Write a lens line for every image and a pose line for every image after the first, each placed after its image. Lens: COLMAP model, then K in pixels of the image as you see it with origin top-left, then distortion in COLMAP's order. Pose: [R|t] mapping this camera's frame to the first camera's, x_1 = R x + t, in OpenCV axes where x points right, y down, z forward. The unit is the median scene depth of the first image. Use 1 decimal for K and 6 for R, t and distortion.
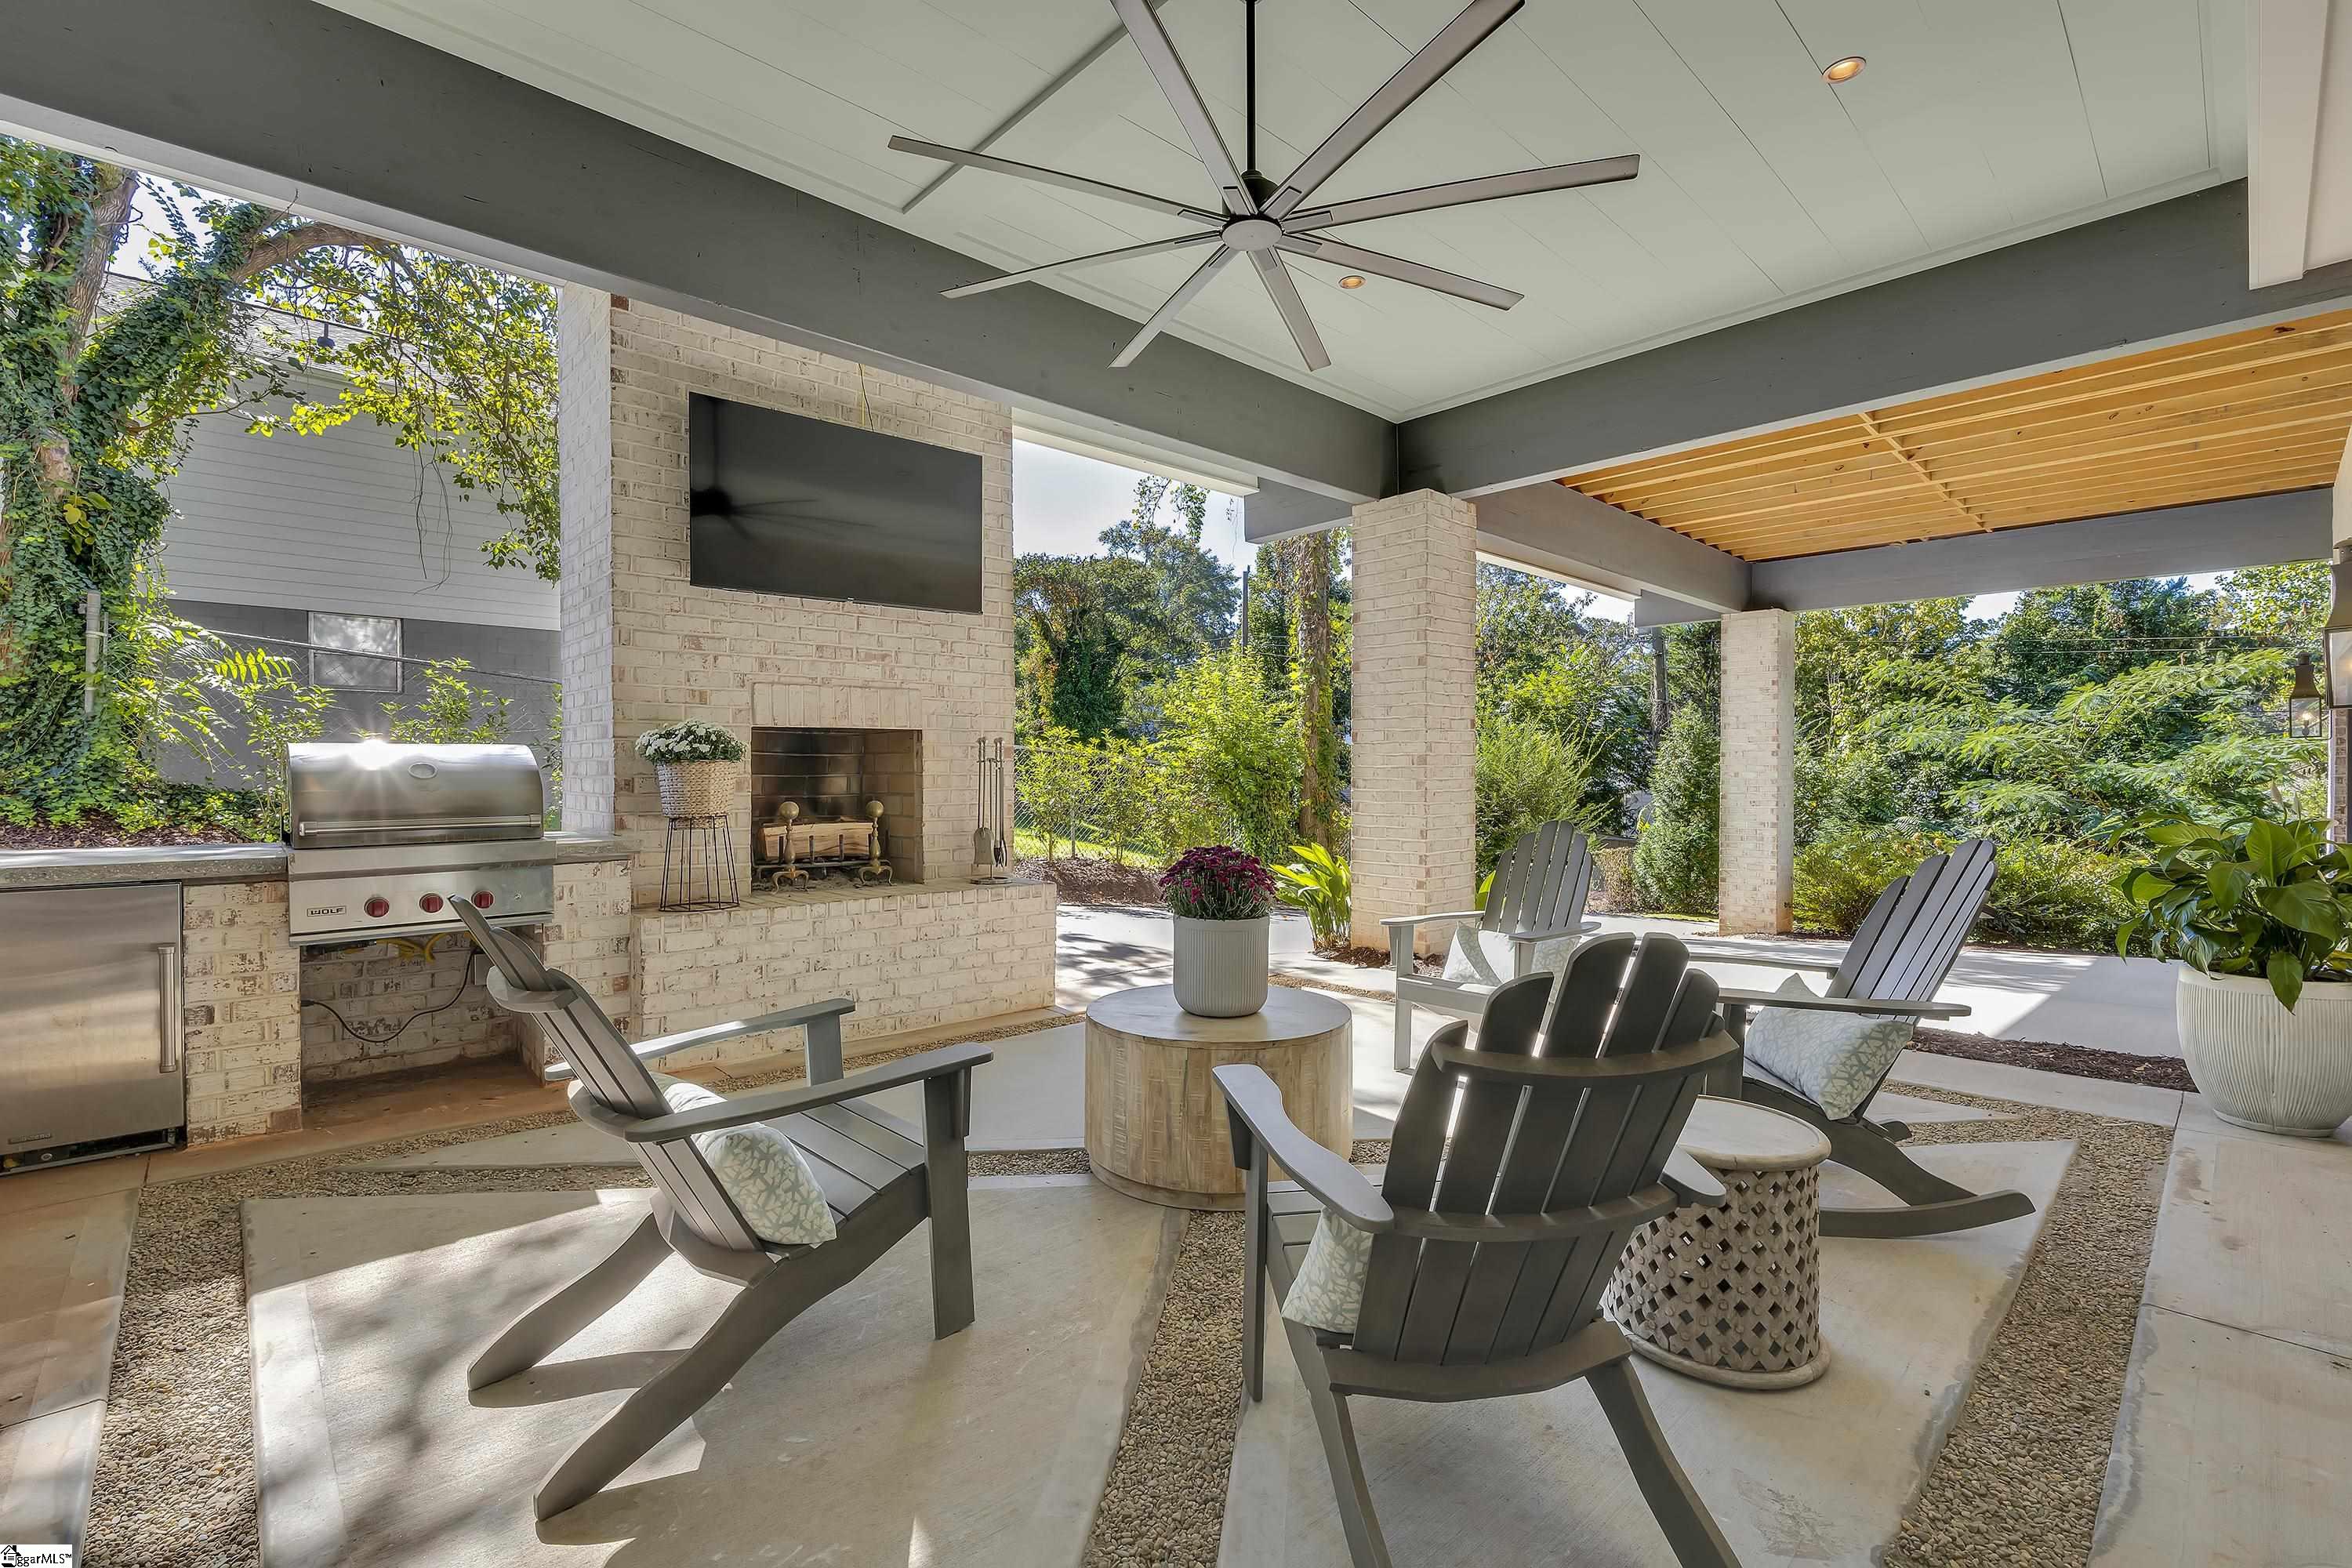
lens RADIAL K [[1032.1, 0, 1169.0], [0, 1032.1, 781.5], [0, 0, 1]] dist [-0.002611, -0.000065]
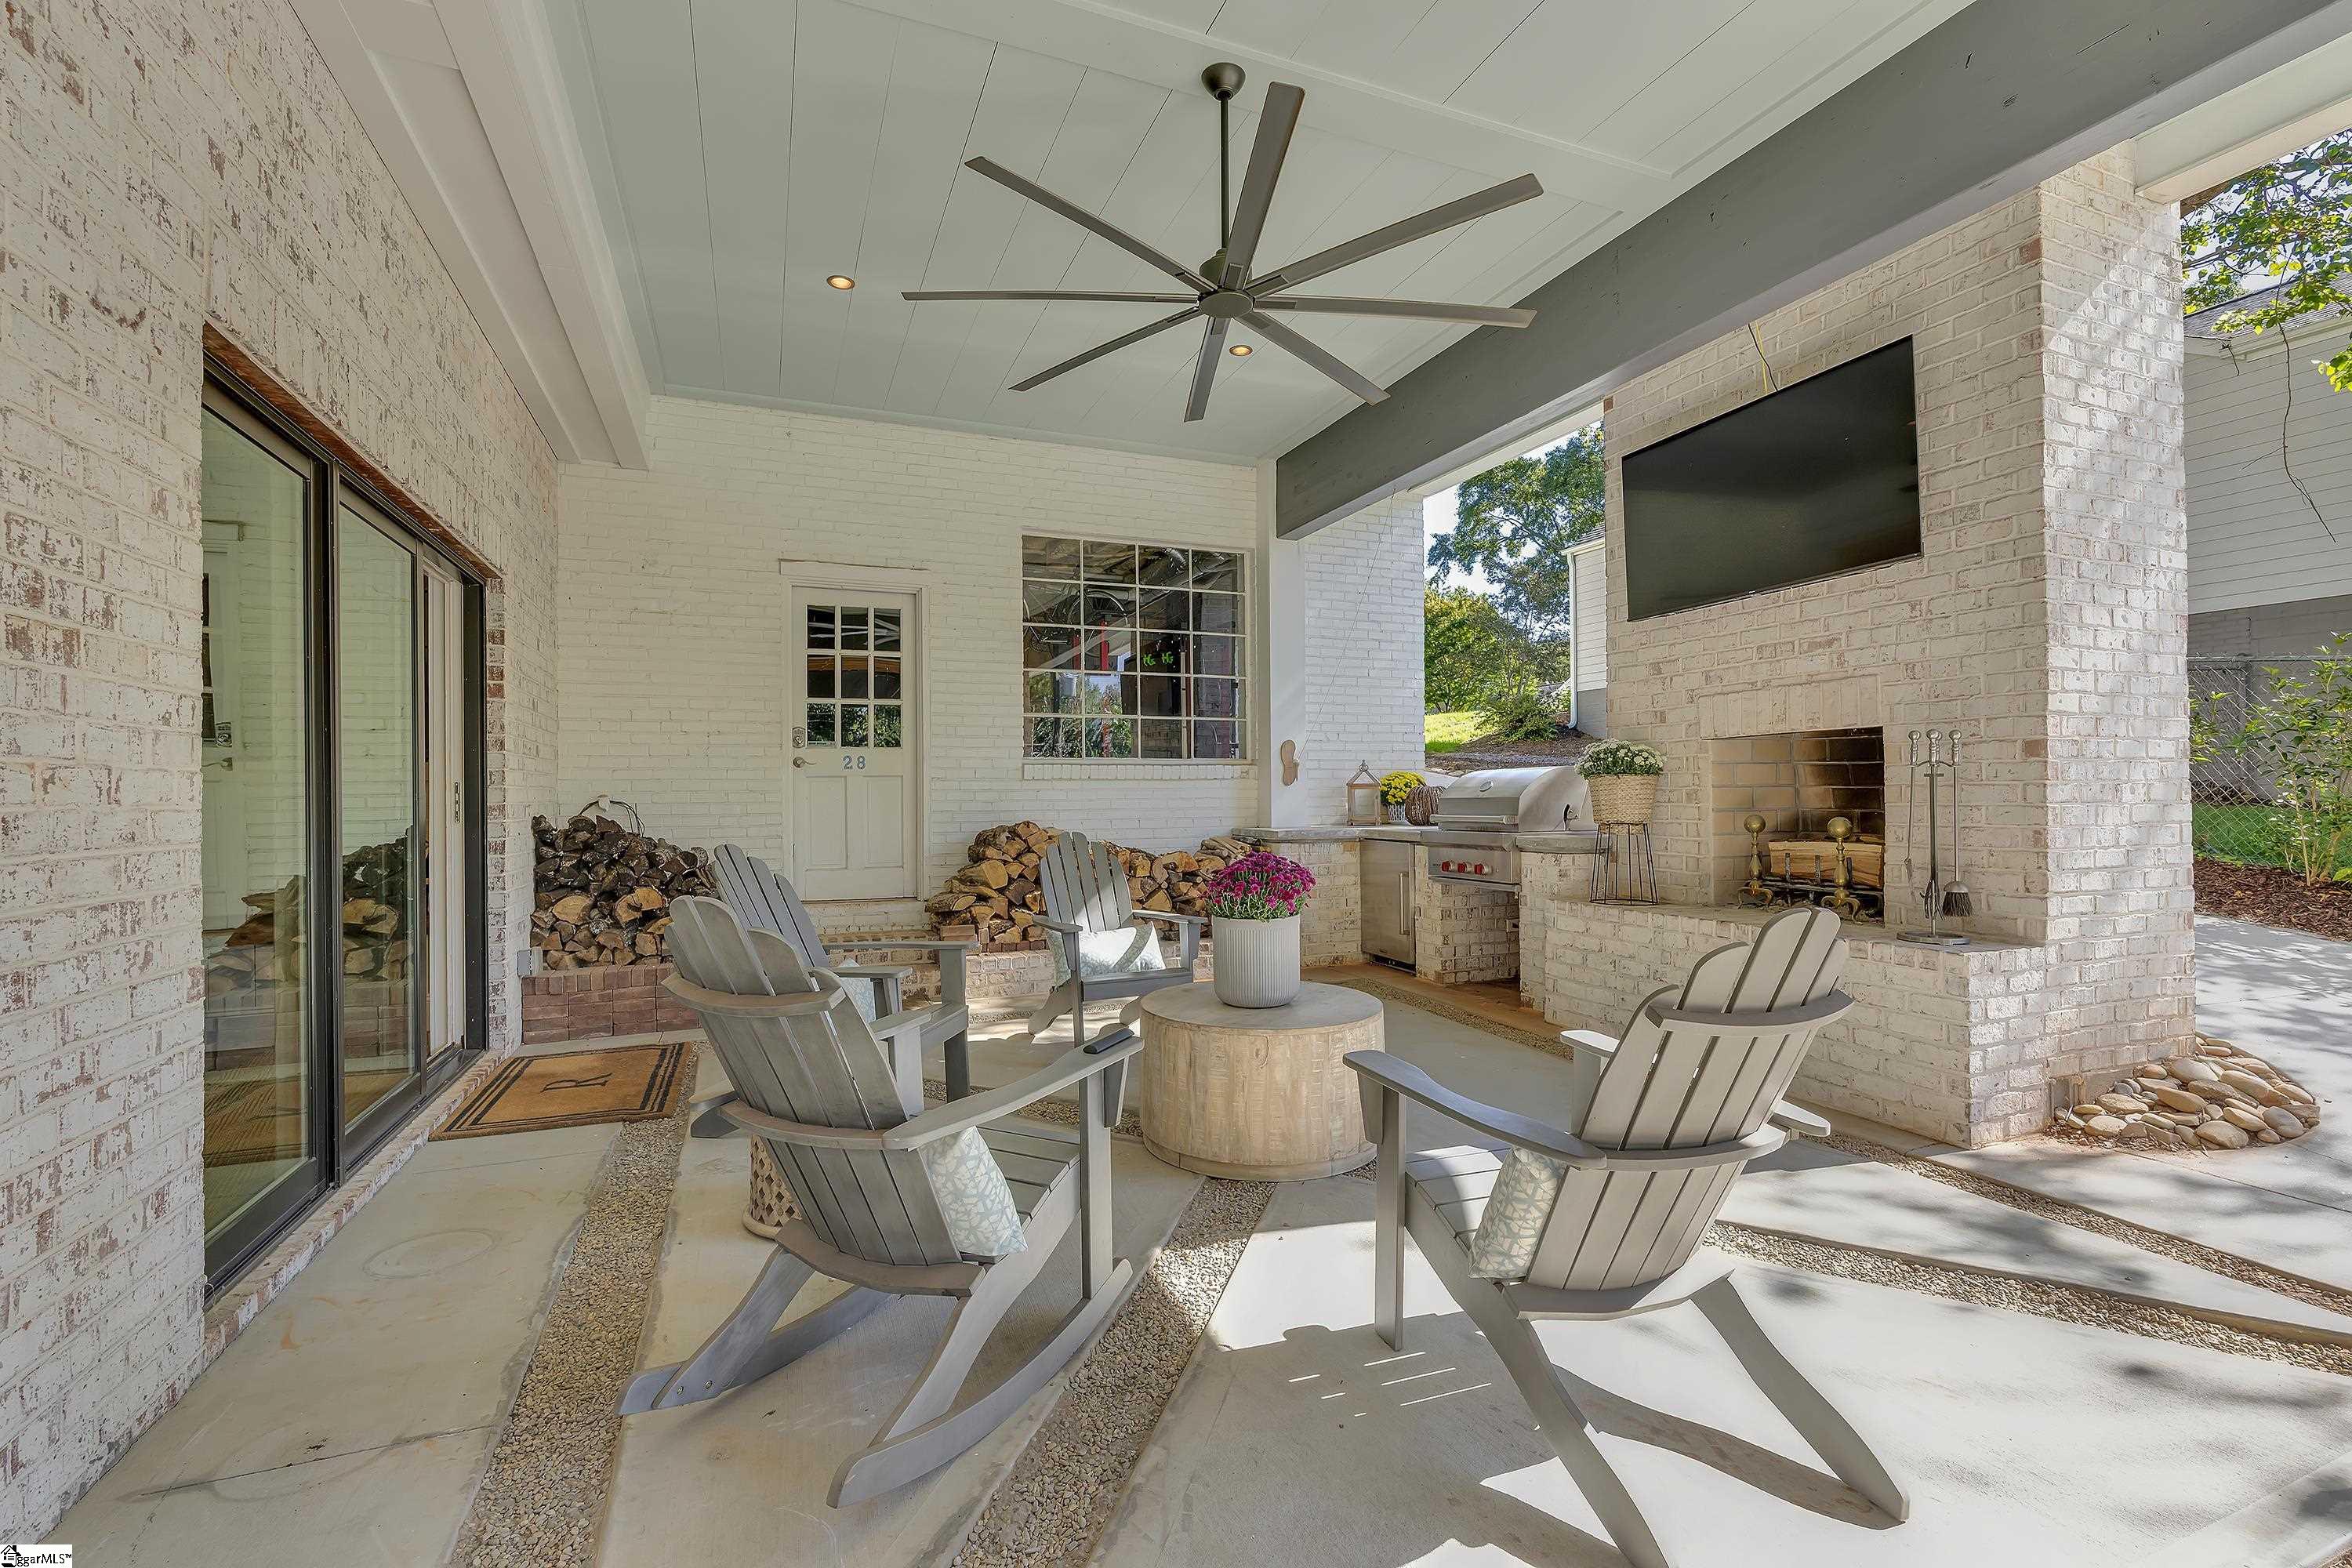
lens RADIAL K [[1032.1, 0, 1168.2], [0, 1032.1, 789.8], [0, 0, 1]] dist [-0.002611, -0.000065]
pose [[-0.360575, 0.002283, -0.932727, 0.745455], [0.002802, 0.999995, 0.001364, -0.006278], [0.932726, -0.002122, -0.360580, 0.878600]]
